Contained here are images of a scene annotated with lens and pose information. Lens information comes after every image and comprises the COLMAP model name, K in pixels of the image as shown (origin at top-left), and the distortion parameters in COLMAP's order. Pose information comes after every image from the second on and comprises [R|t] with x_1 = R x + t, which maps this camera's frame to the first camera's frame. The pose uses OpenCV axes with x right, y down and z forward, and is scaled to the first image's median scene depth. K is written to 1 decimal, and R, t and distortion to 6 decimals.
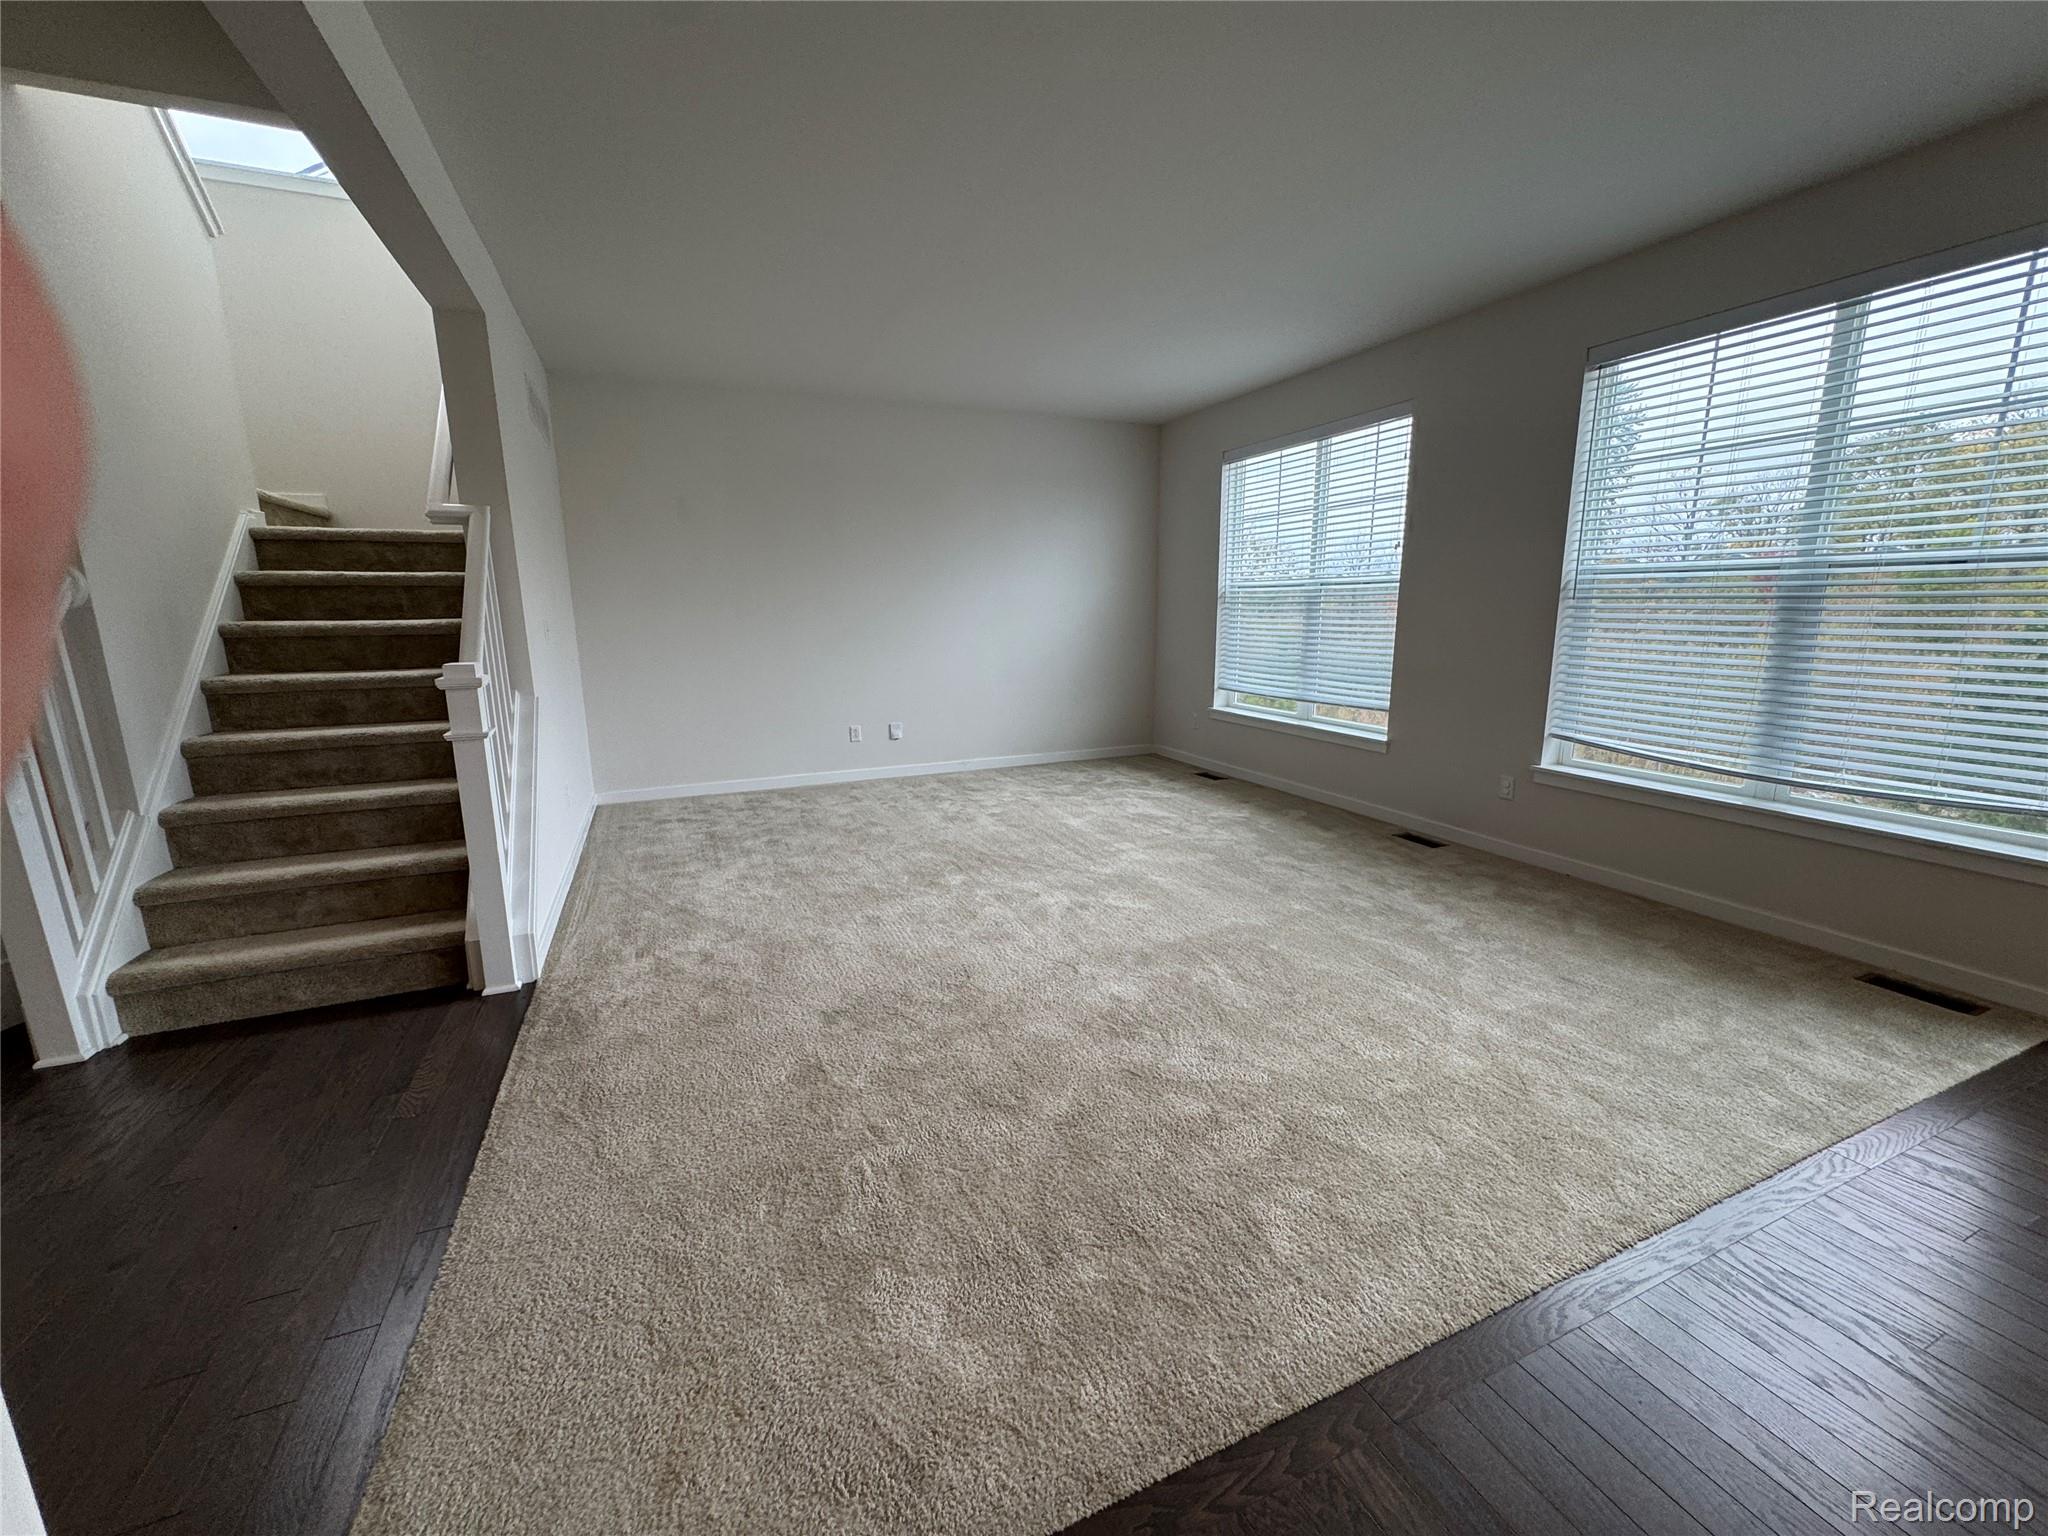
lens RADIAL K [[818.4, 0, 1018.5], [0, 818.4, 772.3], [0, 0, 1]] dist [-0.000972, -0.000238]
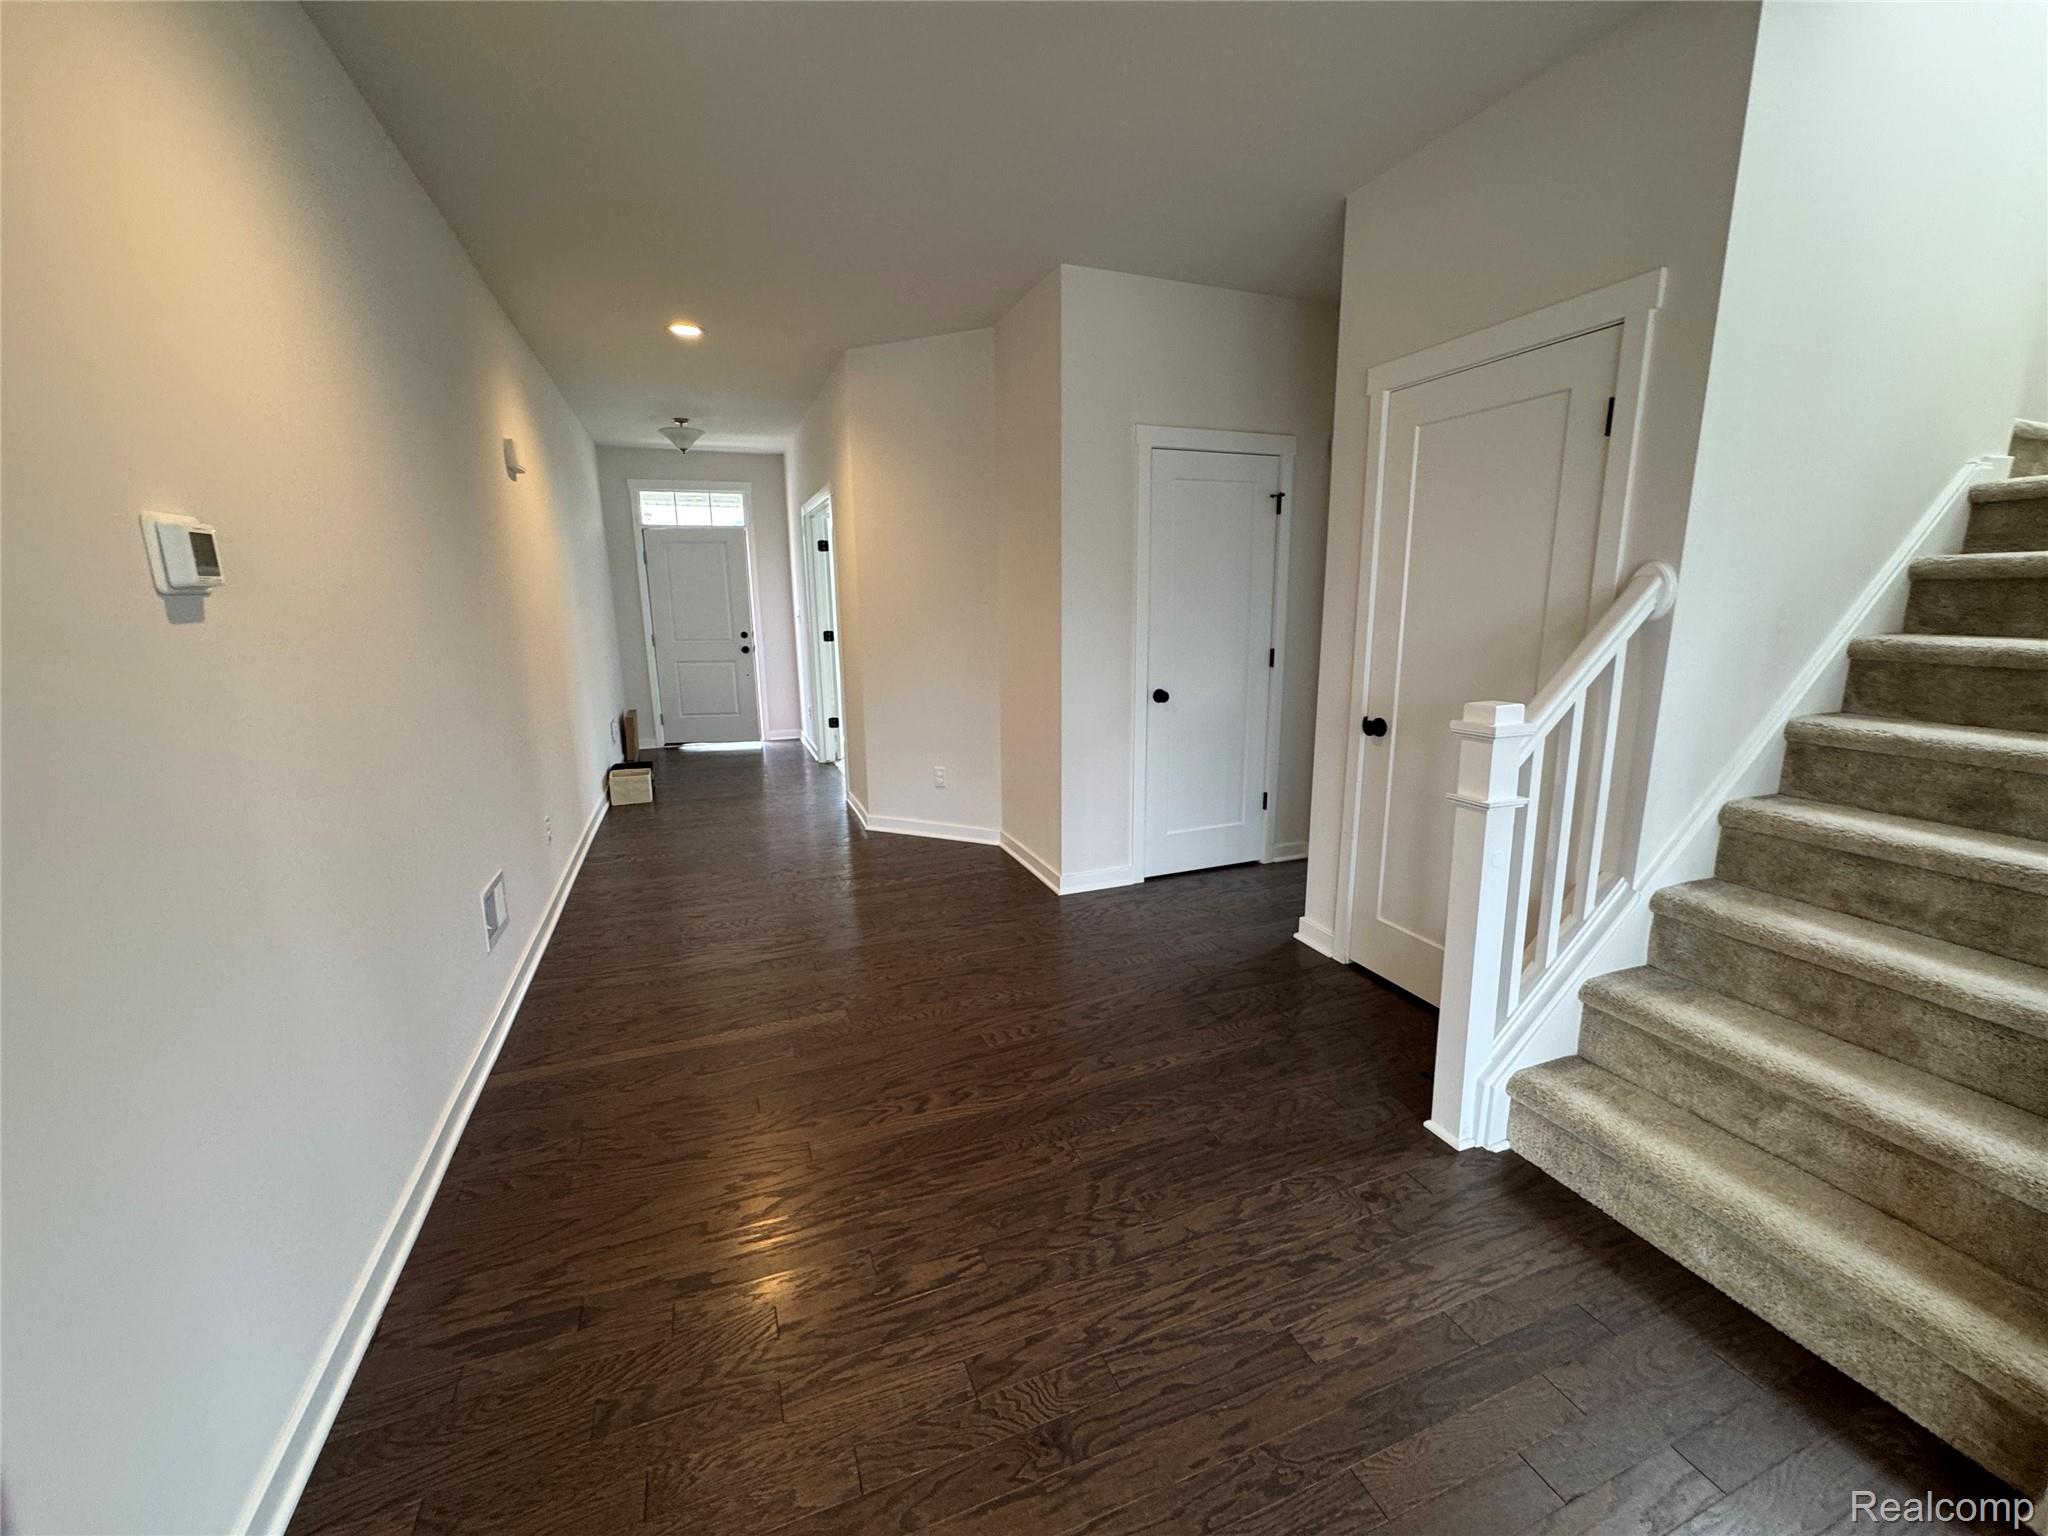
lens RADIAL K [[818.4, 0, 1030.5], [0, 818.4, 765.5], [0, 0, 1]] dist [-0.000972, -0.000238]
pose [[-0.033144, 0.214976, -0.976057, -0.327738], [-0.190079, 0.957413, 0.217324, -0.116006], [0.981209, 0.192731, 0.009129, 0.411423]]
